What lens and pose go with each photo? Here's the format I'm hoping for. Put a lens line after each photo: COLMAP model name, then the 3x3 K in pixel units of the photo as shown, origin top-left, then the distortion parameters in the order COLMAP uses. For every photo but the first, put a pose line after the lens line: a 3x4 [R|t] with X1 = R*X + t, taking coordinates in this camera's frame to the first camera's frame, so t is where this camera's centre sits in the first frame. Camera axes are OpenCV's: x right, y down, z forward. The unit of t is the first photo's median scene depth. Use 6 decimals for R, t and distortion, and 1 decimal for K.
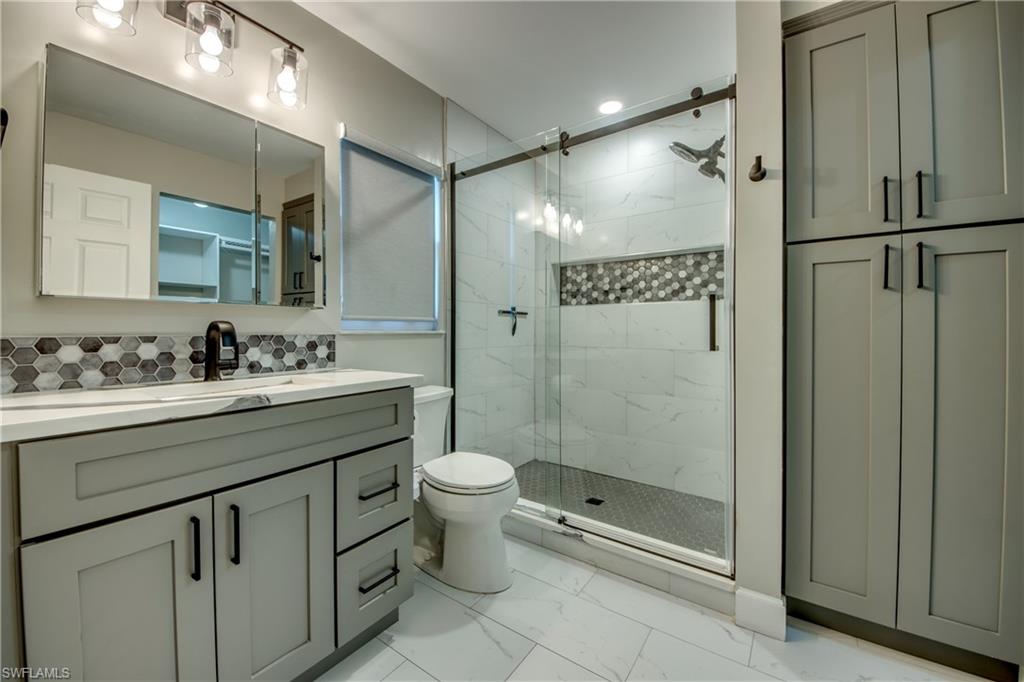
lens RADIAL K [[390.1, 0, 515.4], [0, 390.1, 335.2], [0, 0, 1]] dist [0.017871, -0.012151]
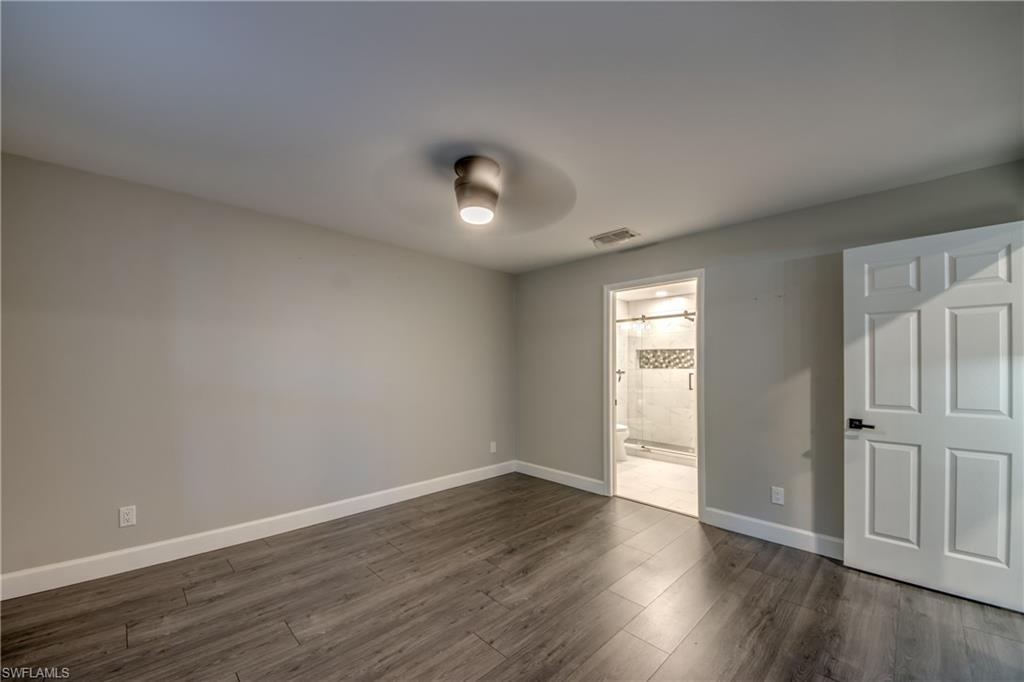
lens RADIAL K [[390.1, 0, 513.2], [0, 390.1, 364.2], [0, 0, 1]] dist [0.017871, -0.012151]
pose [[0.985174, -0.002221, -0.171542, -0.230385], [0.000475, 0.999948, -0.010217, -0.082524], [0.171555, 0.009984, 0.985124, -1.404345]]
